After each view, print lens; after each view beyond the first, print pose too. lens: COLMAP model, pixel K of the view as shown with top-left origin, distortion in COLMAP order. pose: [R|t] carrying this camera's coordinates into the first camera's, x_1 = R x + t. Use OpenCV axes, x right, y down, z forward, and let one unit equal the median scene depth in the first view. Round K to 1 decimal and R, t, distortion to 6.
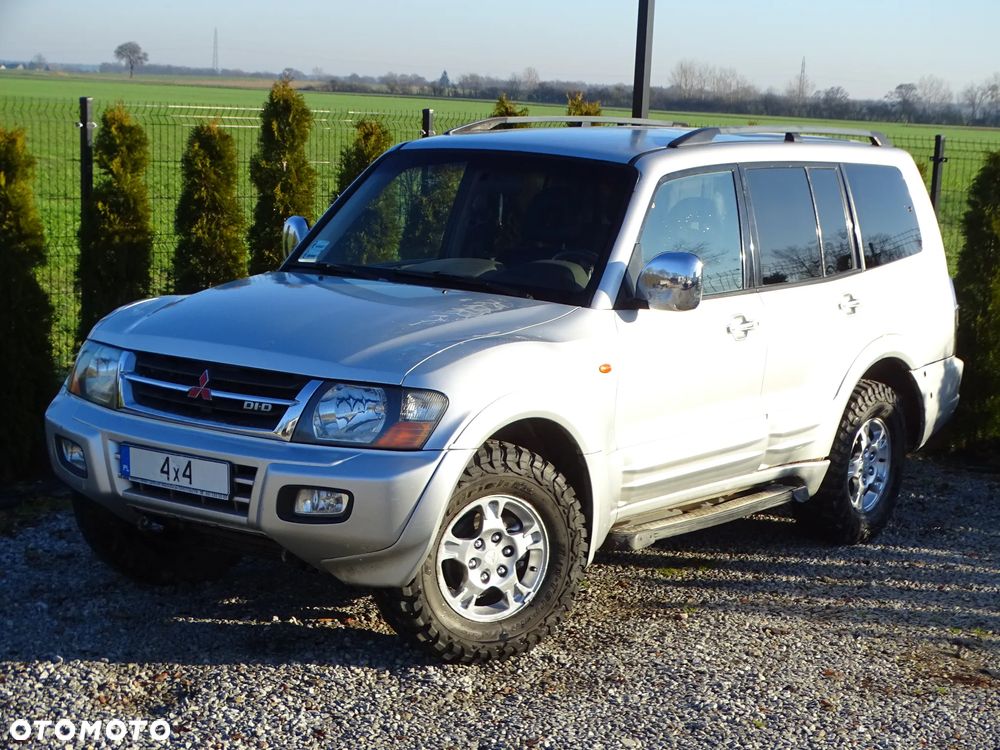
lens RADIAL K [[1877.9, 0, 500.0], [0, 1877.9, 375.0], [0, 0, 1]] dist [0.015536, -0.049018]
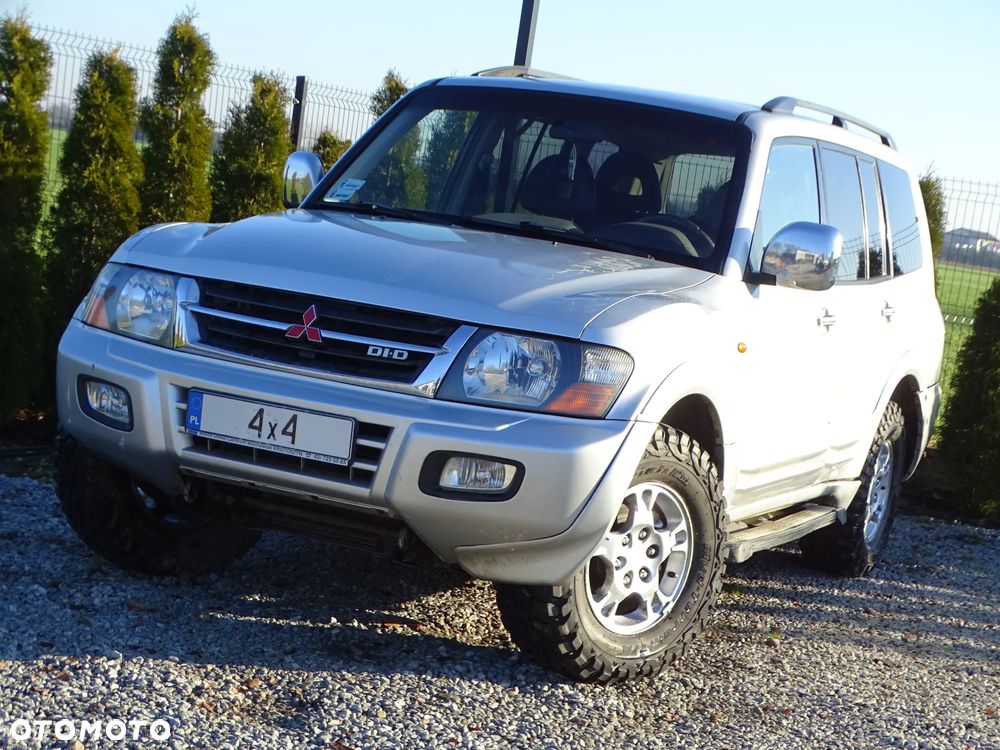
lens RADIAL K [[1891.1, 0, 500.0], [0, 1891.1, 375.0], [0, 0, 1]] dist [0.006057, 0.158780]
pose [[0.974050, 0.077135, 0.212784, -0.247764], [-0.071403, 0.996851, -0.034504, 0.049375], [-0.214775, 0.018415, 0.976490, 0.188968]]
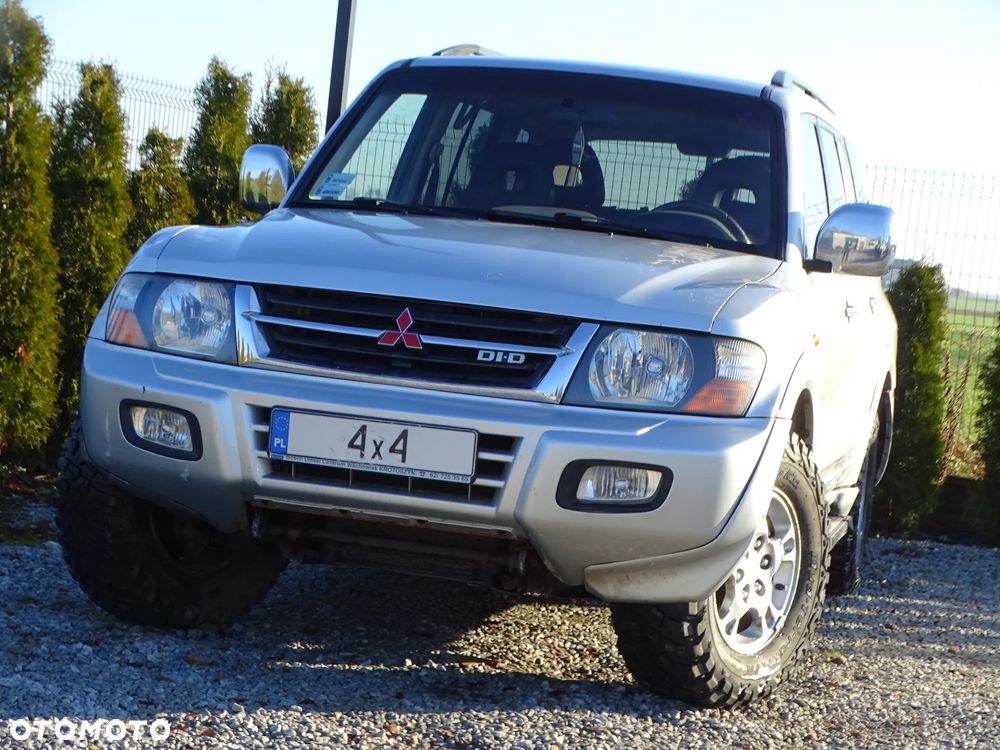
lens RADIAL K [[2218.5, 0, 500.0], [0, 2218.5, 375.0], [0, 0, 1]] dist [-0.021296, 0.159481]
pose [[0.925196, 0.037828, 0.377598, -0.444069], [-0.016237, 0.998054, -0.060202, 0.073791], [-0.379141, 0.049567, 0.924010, 0.194951]]
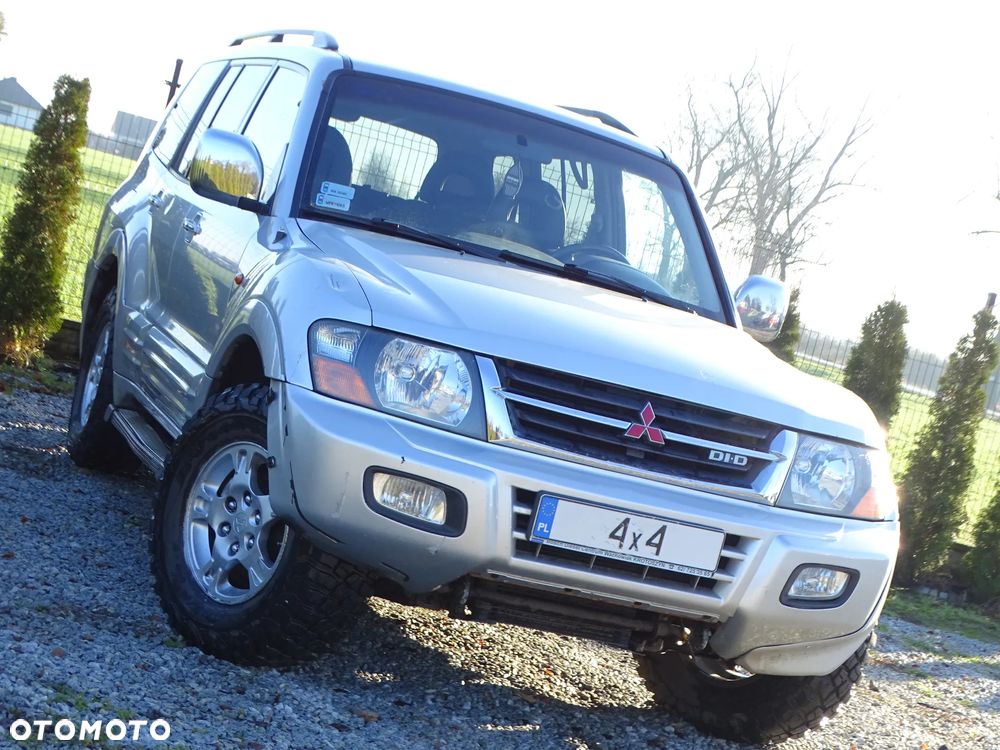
lens RADIAL K [[1891.1, 0, 500.0], [0, 1891.1, 375.0], [0, 0, 1]] dist [0.006057, 0.158780]
pose [[0.568974, 0.057870, 0.820317, -0.818482], [-0.120186, 0.992662, 0.013333, -0.016718], [-0.813526, -0.106177, 0.571753, 0.608964]]
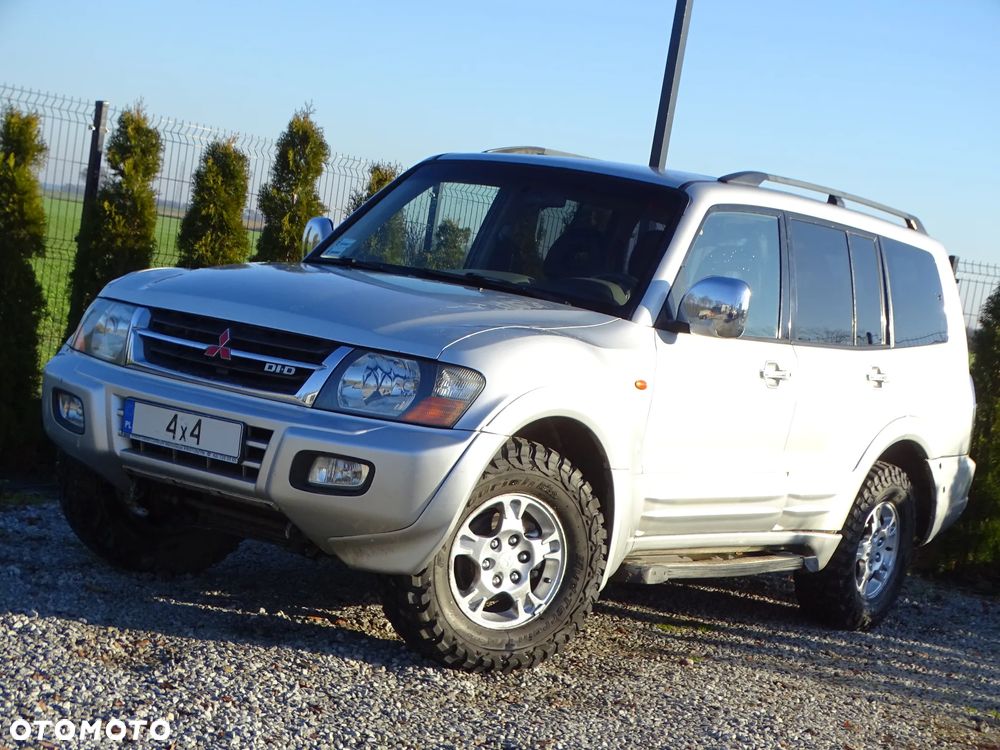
lens RADIAL K [[1877.9, 0, 500.0], [0, 1877.9, 375.0], [0, 0, 1]] dist [0.015536, -0.049018]
pose [[0.993039, 0.114186, 0.028893, -0.045182], [-0.111354, 0.990081, -0.085673, 0.085639], [-0.038389, 0.081859, 0.995904, 0.057015]]
